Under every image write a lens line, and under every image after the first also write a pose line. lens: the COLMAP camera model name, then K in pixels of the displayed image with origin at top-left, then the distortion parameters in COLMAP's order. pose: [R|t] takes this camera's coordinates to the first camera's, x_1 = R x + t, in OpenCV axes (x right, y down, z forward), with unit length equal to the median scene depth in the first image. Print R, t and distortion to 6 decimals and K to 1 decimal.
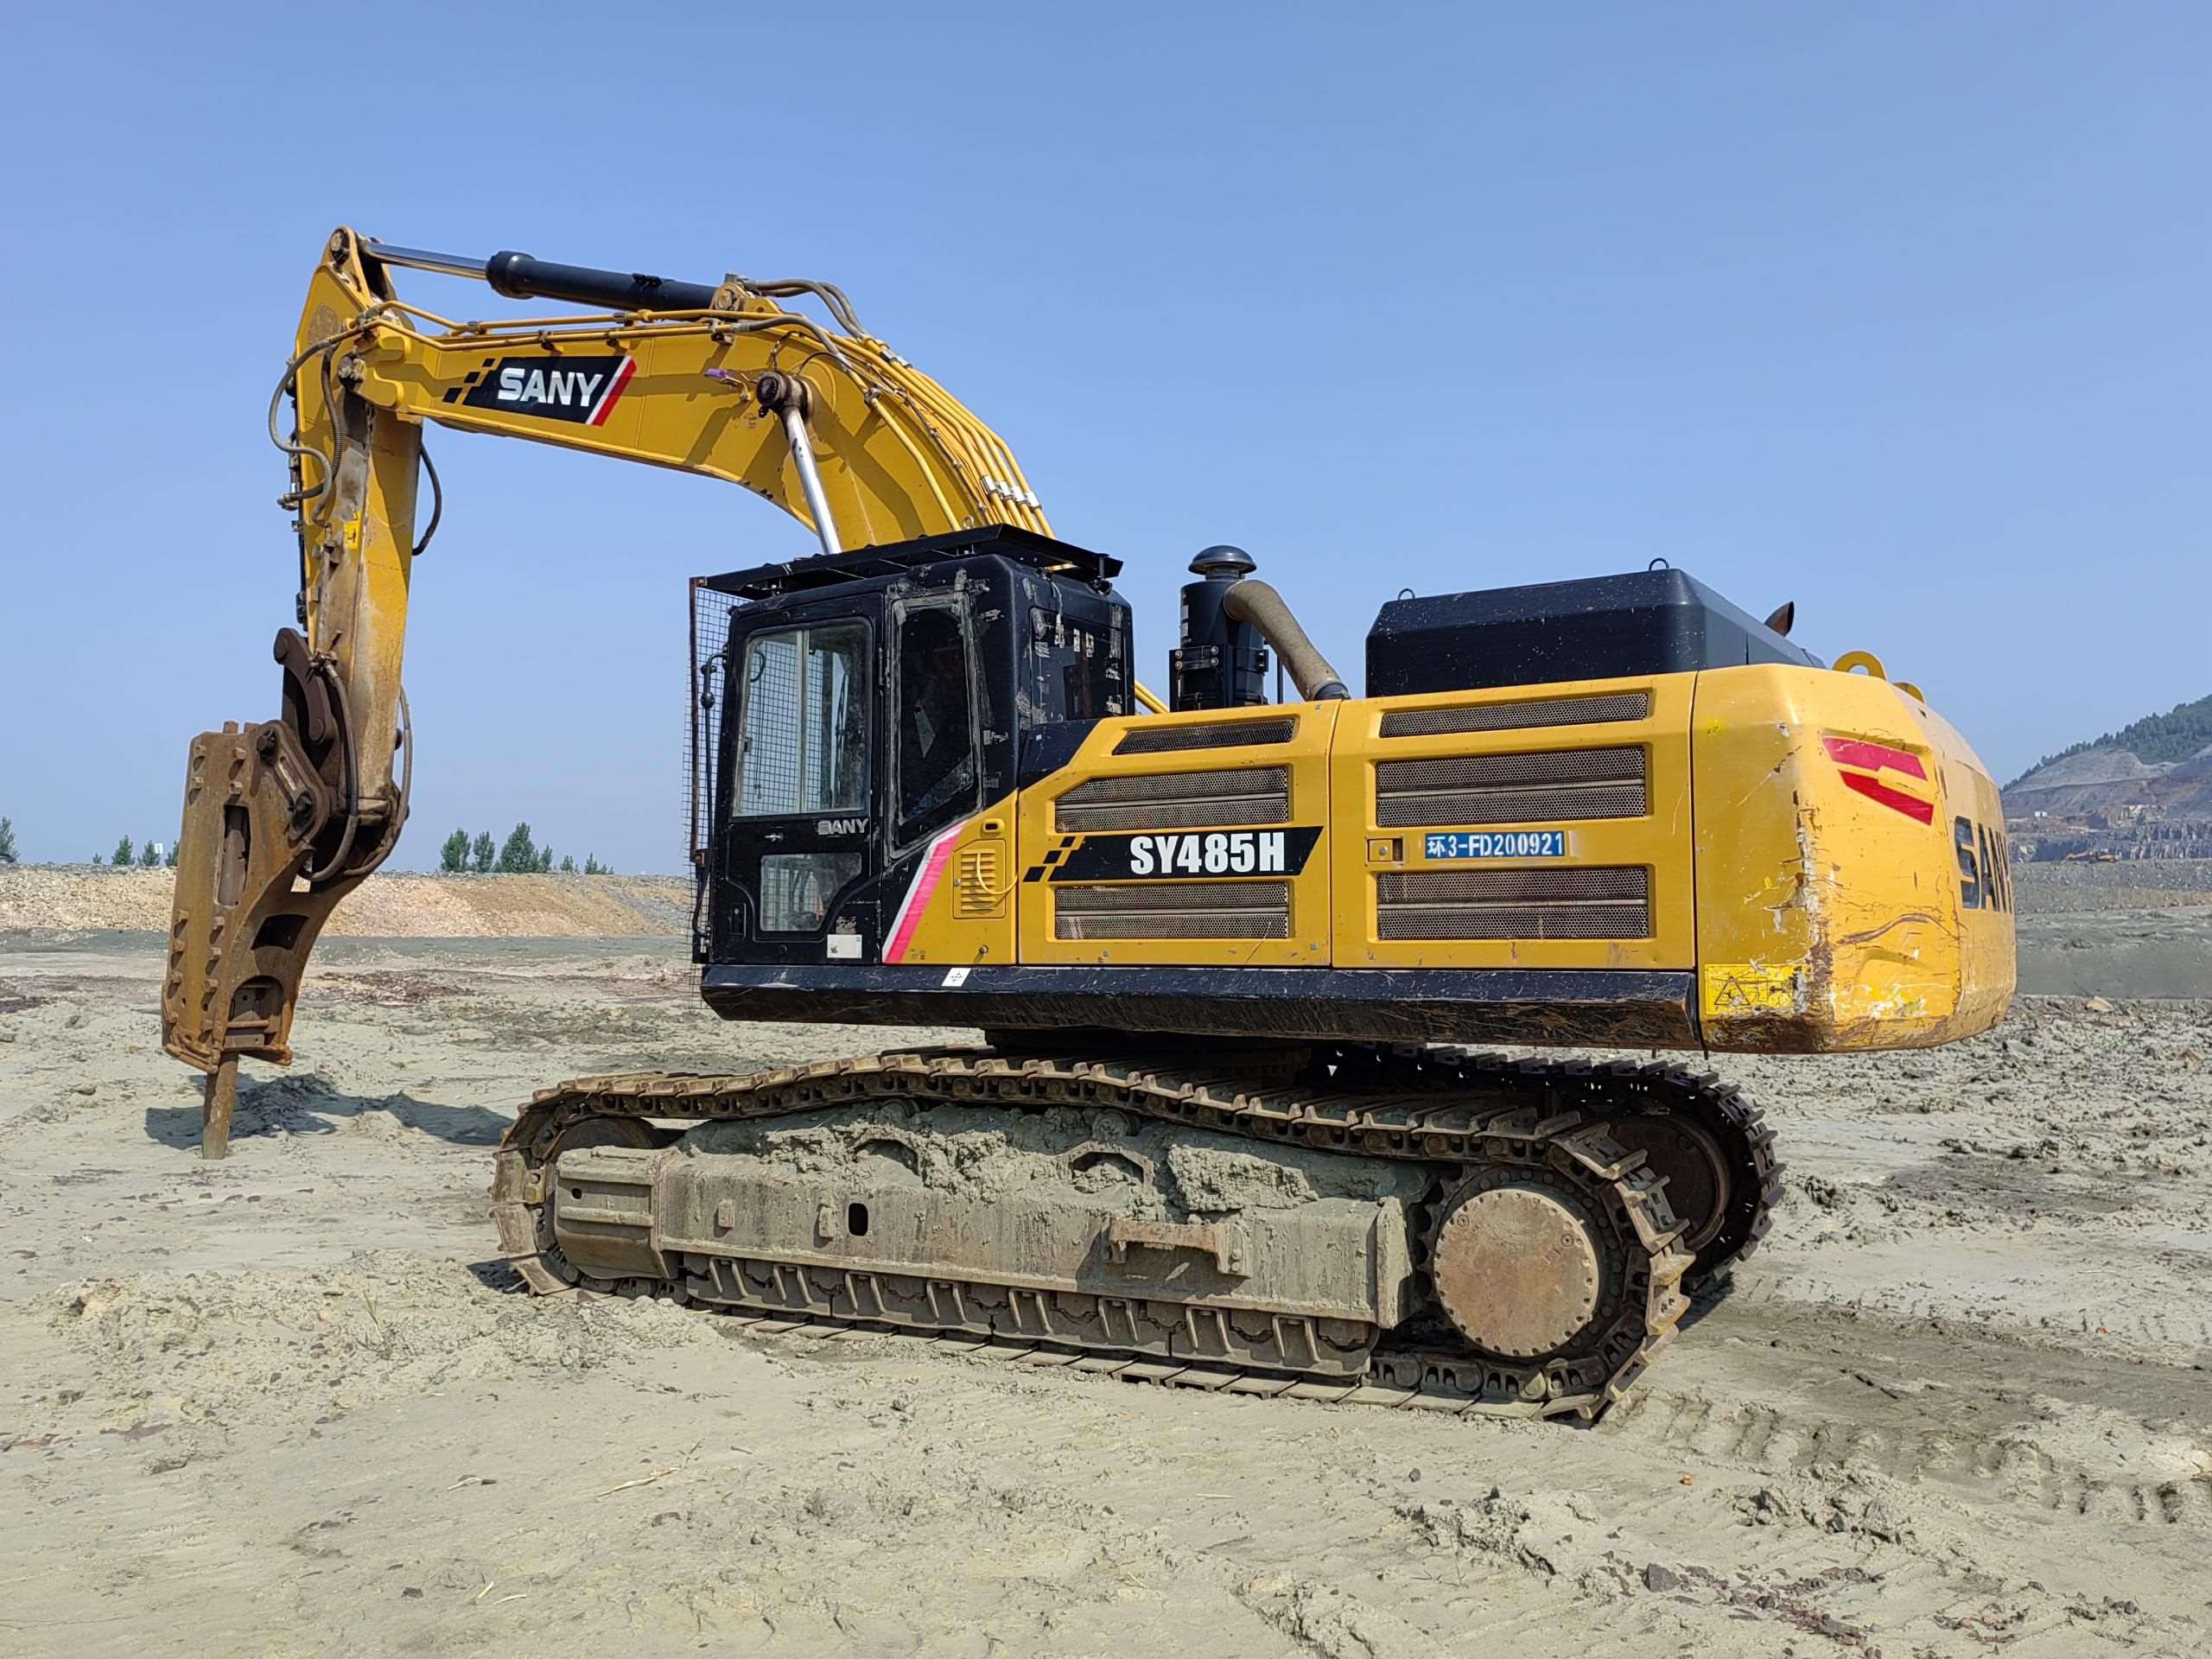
lens RADIAL K [[1805.2, 0, 1106.0], [0, 1805.2, 829.5], [0, 0, 1]] dist [0.012901, 0.013052]
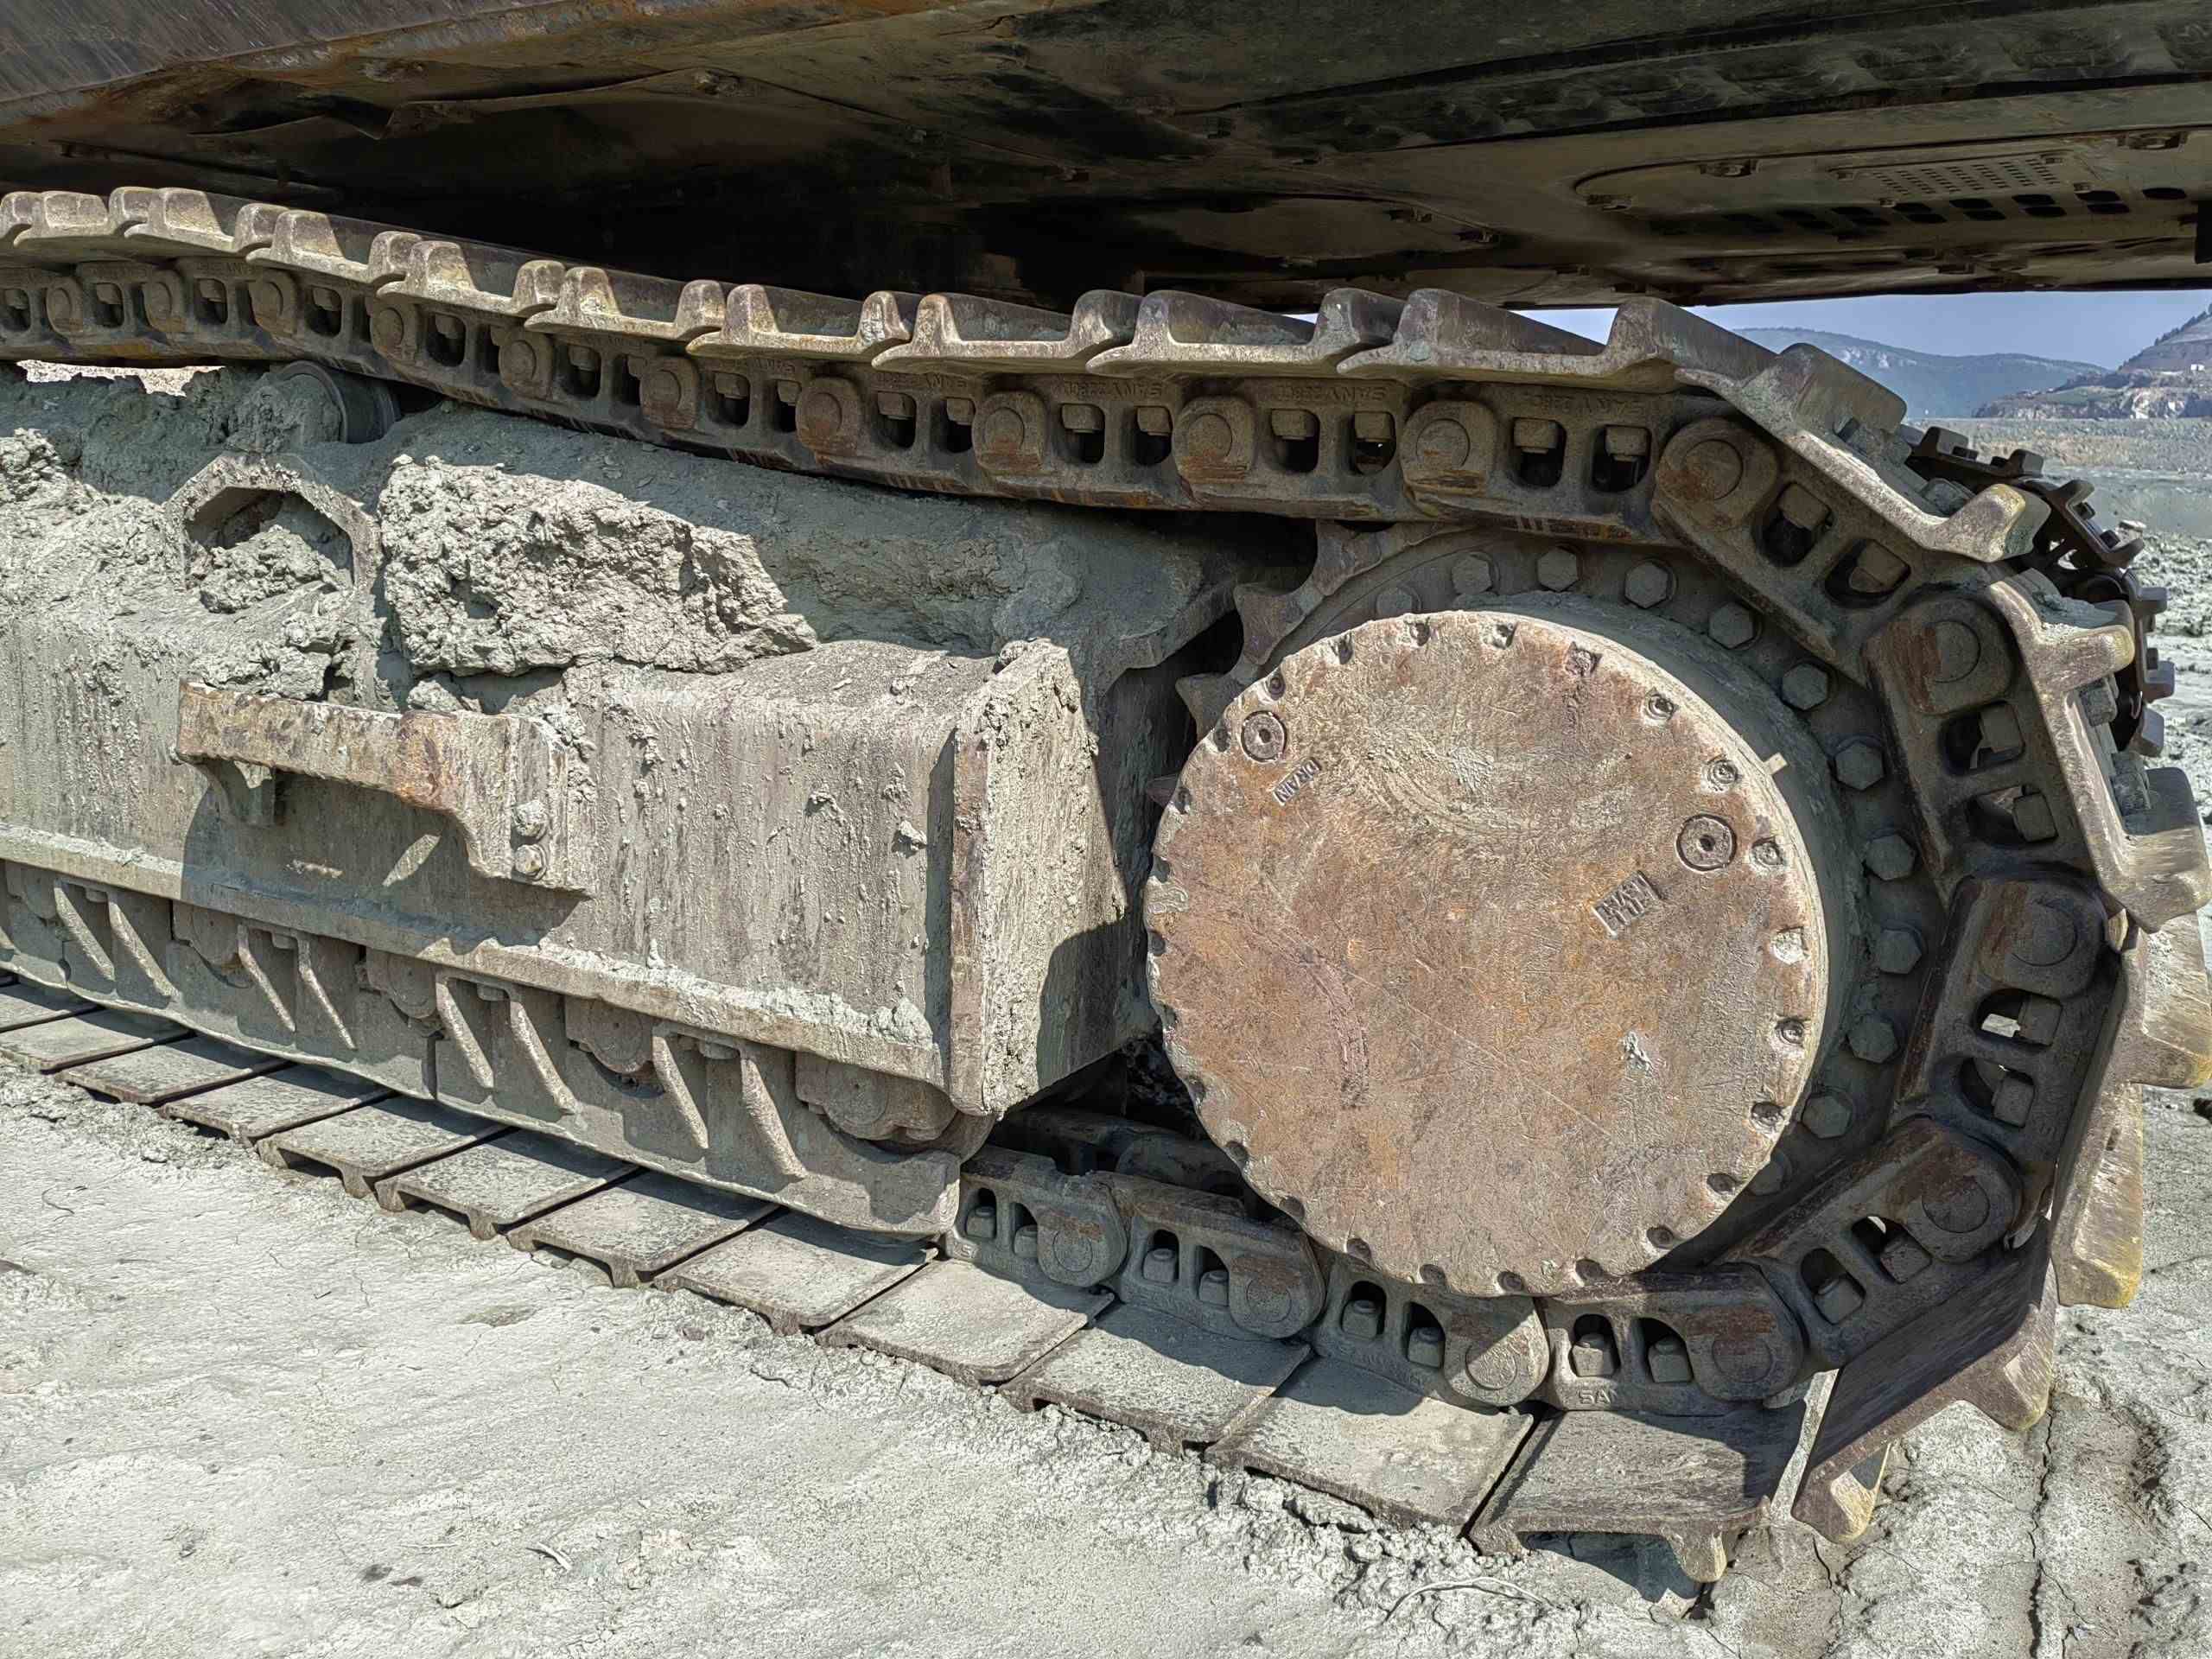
lens RADIAL K [[1730.8, 0, 1112.7], [0, 1730.8, 819.1], [0, 0, 1]] dist [0.014494, 0.000117]
pose [[0.997770, 0.047166, -0.047233, 0.181356], [-0.033728, 0.966872, 0.253023, 0.163438], [0.057602, -0.250866, 0.966307, 0.745256]]
